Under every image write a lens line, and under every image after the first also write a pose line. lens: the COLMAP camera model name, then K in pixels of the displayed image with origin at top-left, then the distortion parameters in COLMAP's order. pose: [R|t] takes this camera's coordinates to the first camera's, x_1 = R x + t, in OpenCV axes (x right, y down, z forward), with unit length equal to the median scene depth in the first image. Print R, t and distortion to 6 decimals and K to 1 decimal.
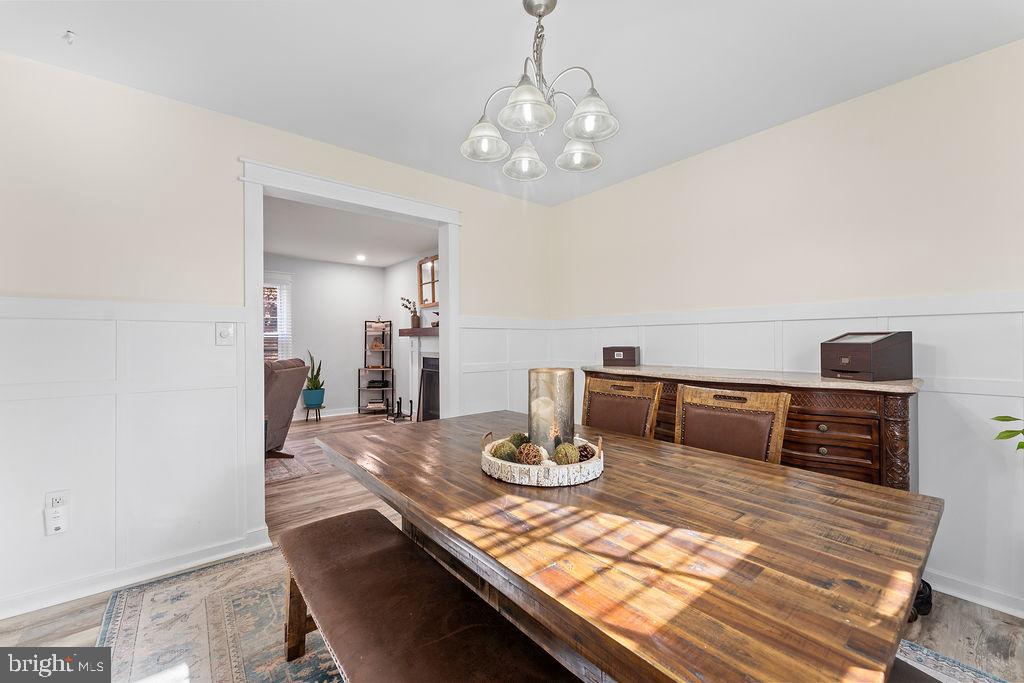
lens RADIAL K [[411.4, 0, 510.4], [0, 411.4, 343.0], [0, 0, 1]] dist [0.001370, -0.000753]
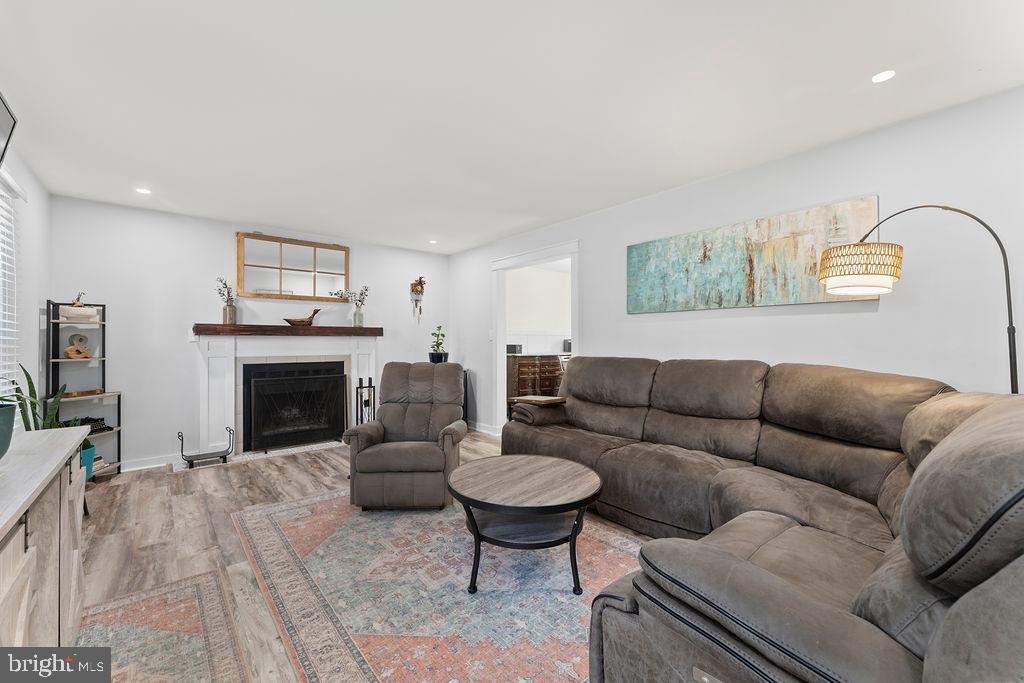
lens RADIAL K [[411.4, 0, 512.3], [0, 411.4, 339.9], [0, 0, 1]] dist [0.001370, -0.000753]
pose [[-0.027002, 0.008430, 0.999600, -1.912947], [-0.001765, 0.999962, -0.008481, -0.000232], [-0.999634, -0.001993, -0.026986, 0.920704]]
